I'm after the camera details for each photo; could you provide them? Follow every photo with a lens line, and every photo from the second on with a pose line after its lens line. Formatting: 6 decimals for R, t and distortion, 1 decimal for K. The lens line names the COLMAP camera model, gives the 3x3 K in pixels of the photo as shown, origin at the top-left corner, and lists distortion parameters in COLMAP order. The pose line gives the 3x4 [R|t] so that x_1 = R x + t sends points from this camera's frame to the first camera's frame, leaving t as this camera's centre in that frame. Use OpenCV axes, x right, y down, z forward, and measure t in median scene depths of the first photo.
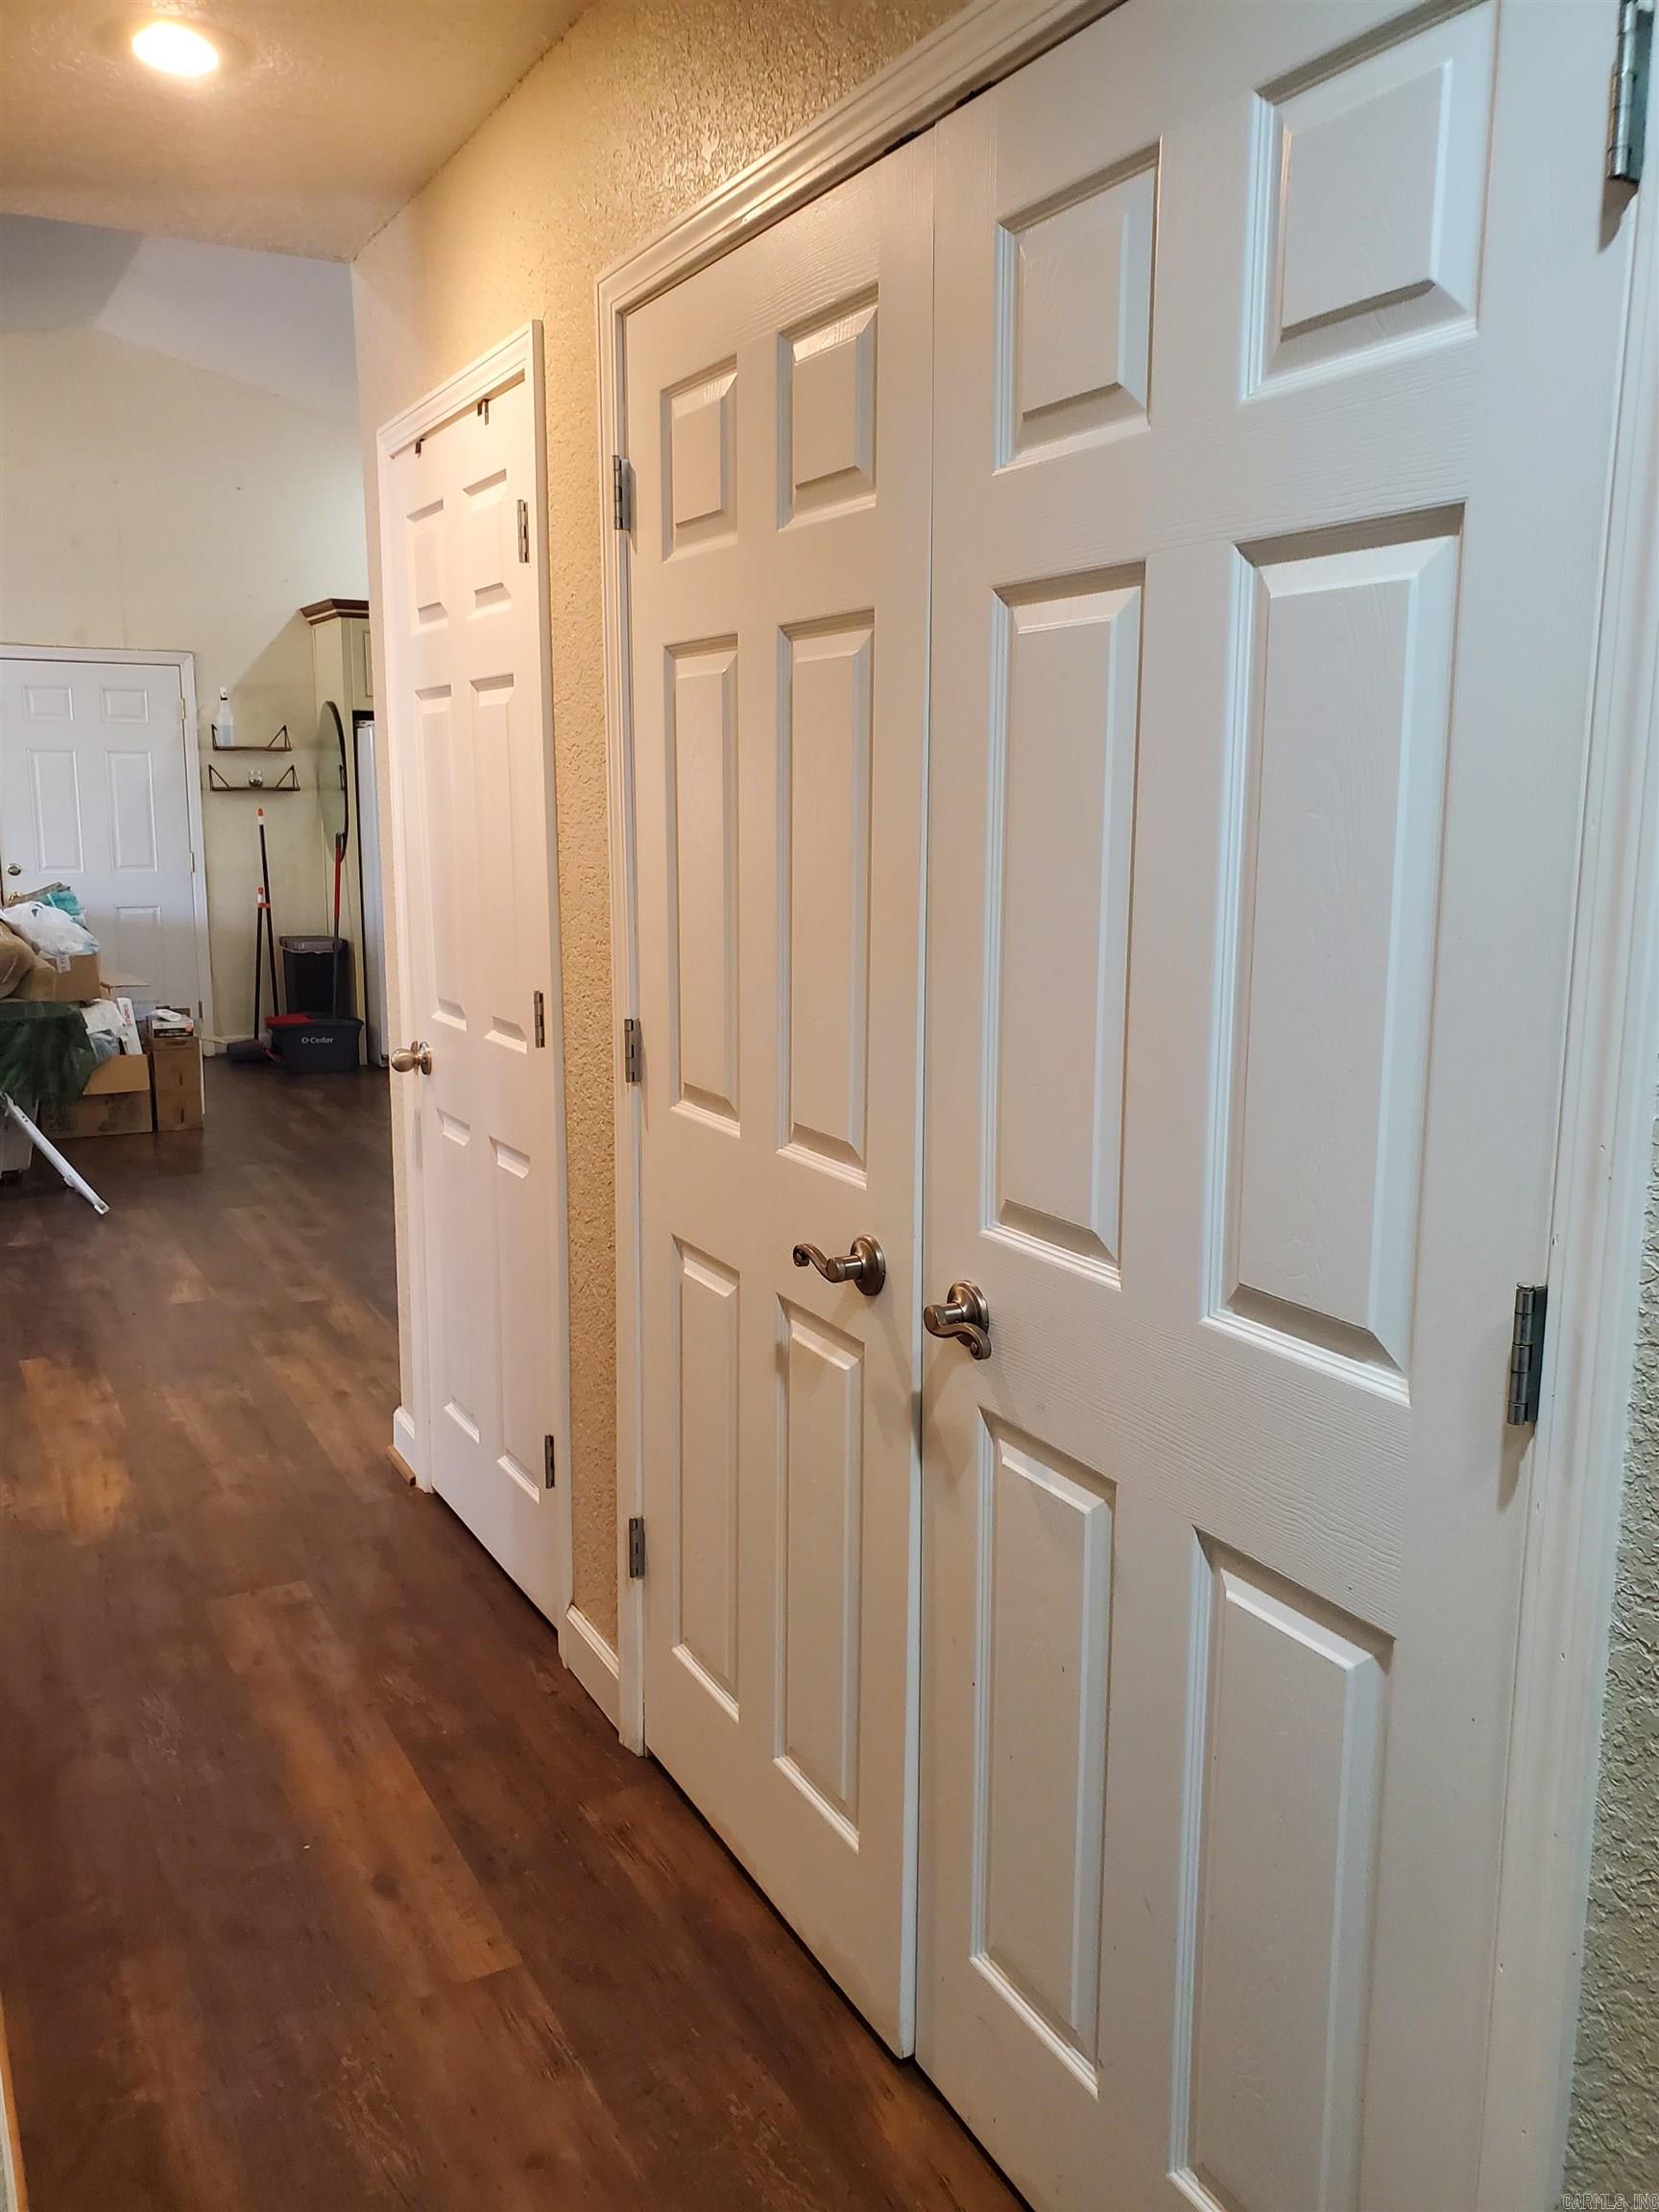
lens RADIAL K [[1703.0, 0, 818.1], [0, 1703.0, 1095.4], [0, 0, 1]] dist [-0.005827, 0.026098]
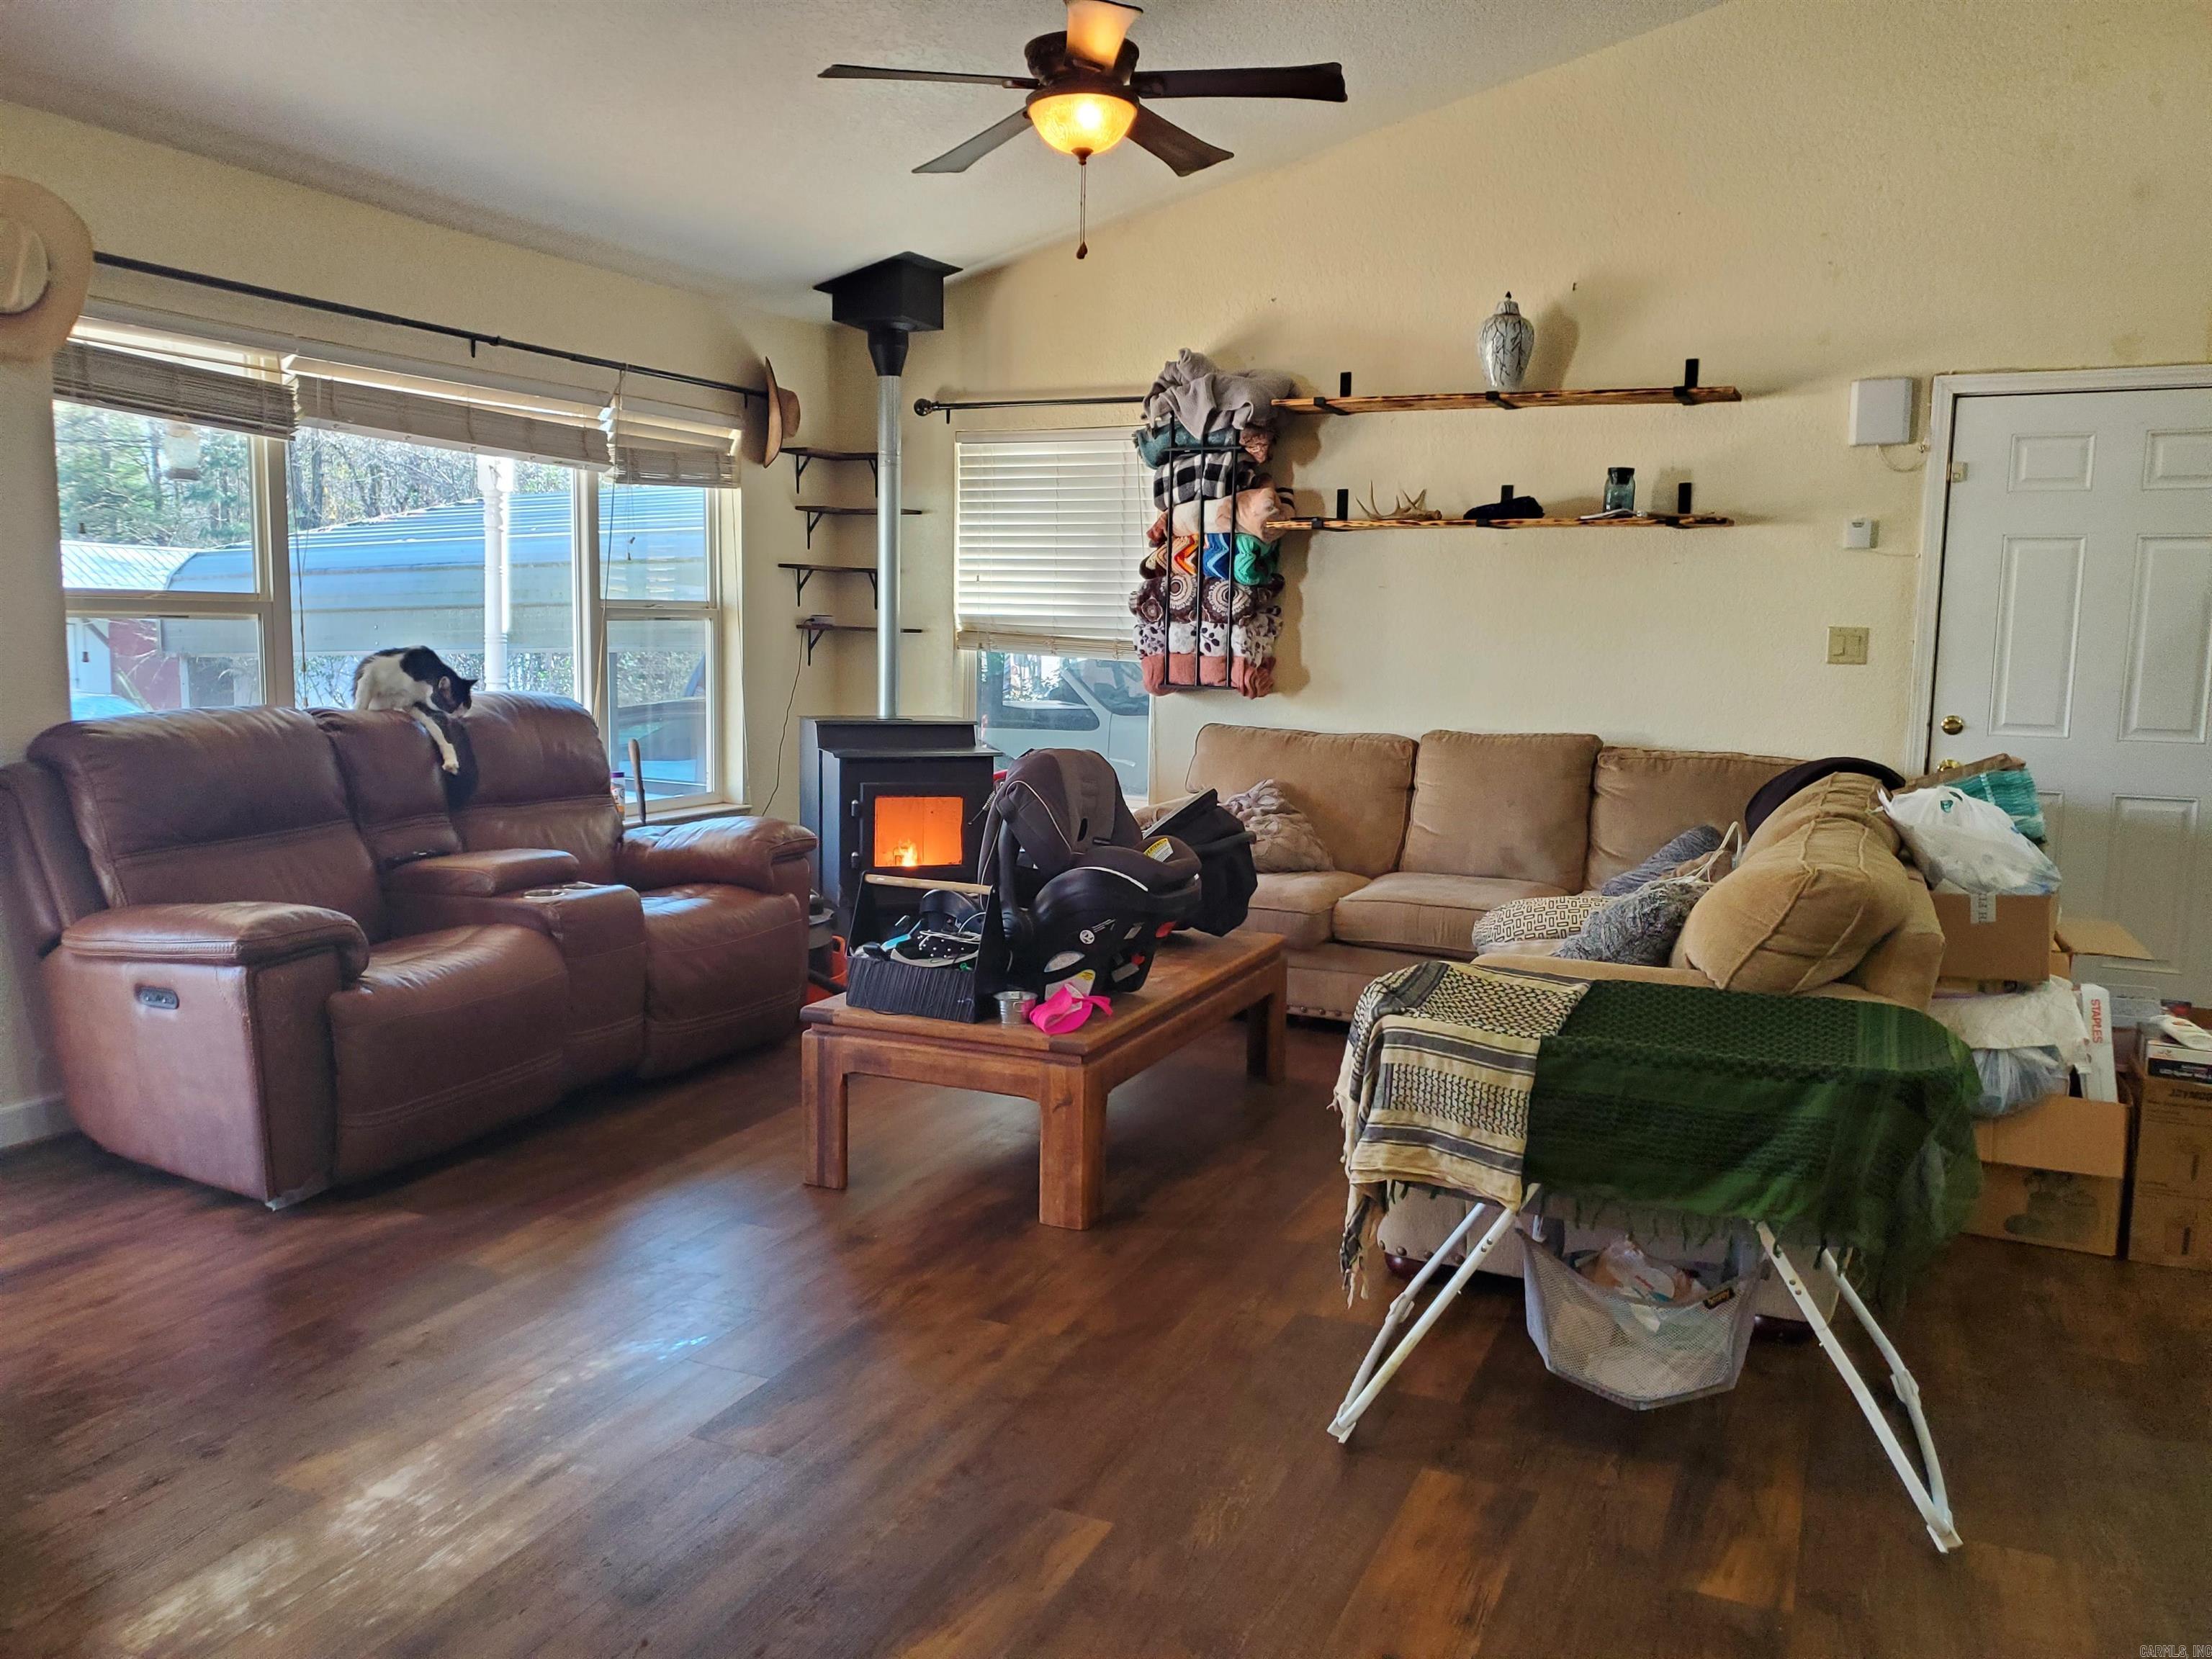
lens RADIAL K [[1703.0, 0, 1100.0], [0, 1703.0, 823.6], [0, 0, 1]] dist [-0.005827, 0.026098]
pose [[0.591605, 0.099061, -0.800119, -0.180471], [-0.154087, 0.988022, 0.008394, -0.064138], [0.791367, 0.118322, 0.599782, 0.452445]]
